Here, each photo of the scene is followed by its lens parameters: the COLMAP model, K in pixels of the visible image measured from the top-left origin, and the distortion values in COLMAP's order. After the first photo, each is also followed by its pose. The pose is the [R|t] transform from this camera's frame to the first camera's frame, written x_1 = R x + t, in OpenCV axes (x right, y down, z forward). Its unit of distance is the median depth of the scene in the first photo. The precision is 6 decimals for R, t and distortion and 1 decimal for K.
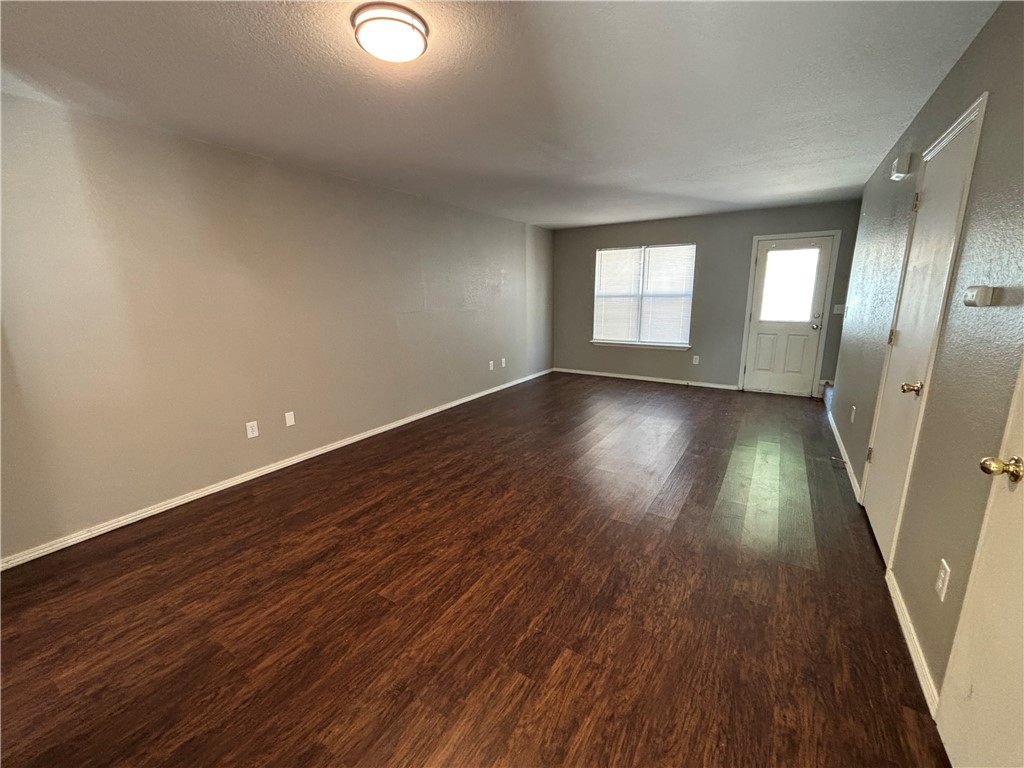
lens RADIAL K [[412.4, 0, 521.9], [0, 412.4, 380.1], [0, 0, 1]] dist [0.000217, 0.000076]
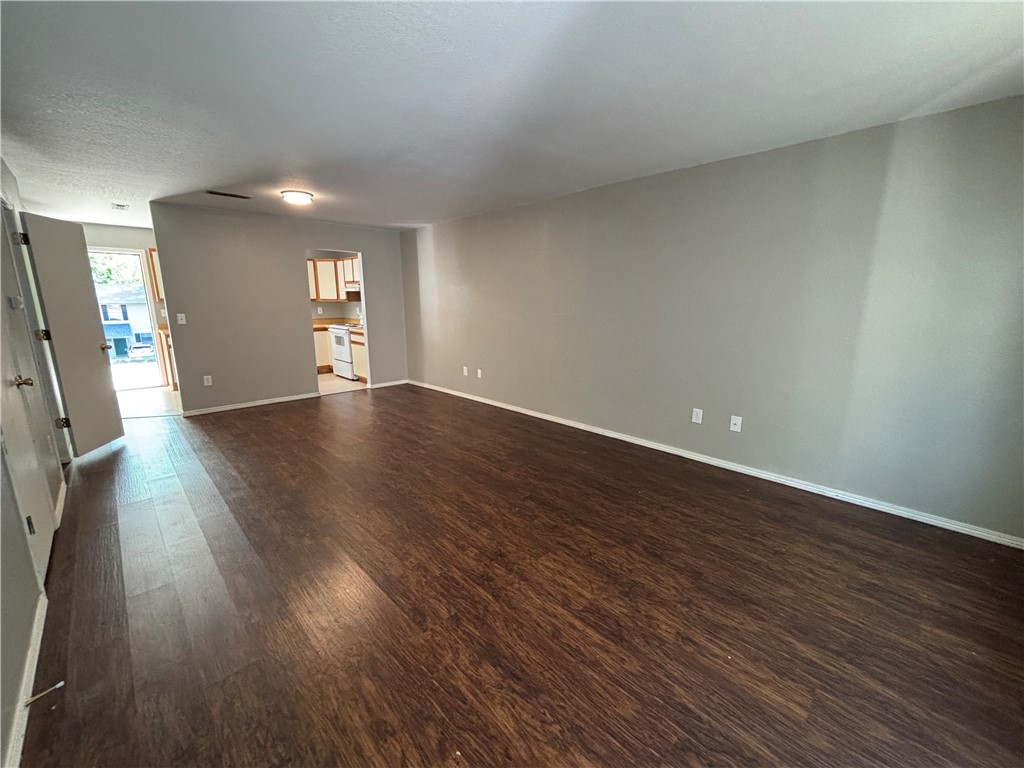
lens RADIAL K [[412.4, 0, 521.9], [0, 412.4, 380.1], [0, 0, 1]] dist [0.000217, 0.000076]
pose [[-0.234731, 0.209571, -0.949200, 0.884842], [-0.189485, 0.947886, 0.256140, -0.306133], [0.953413, 0.239983, -0.182788, 1.328321]]
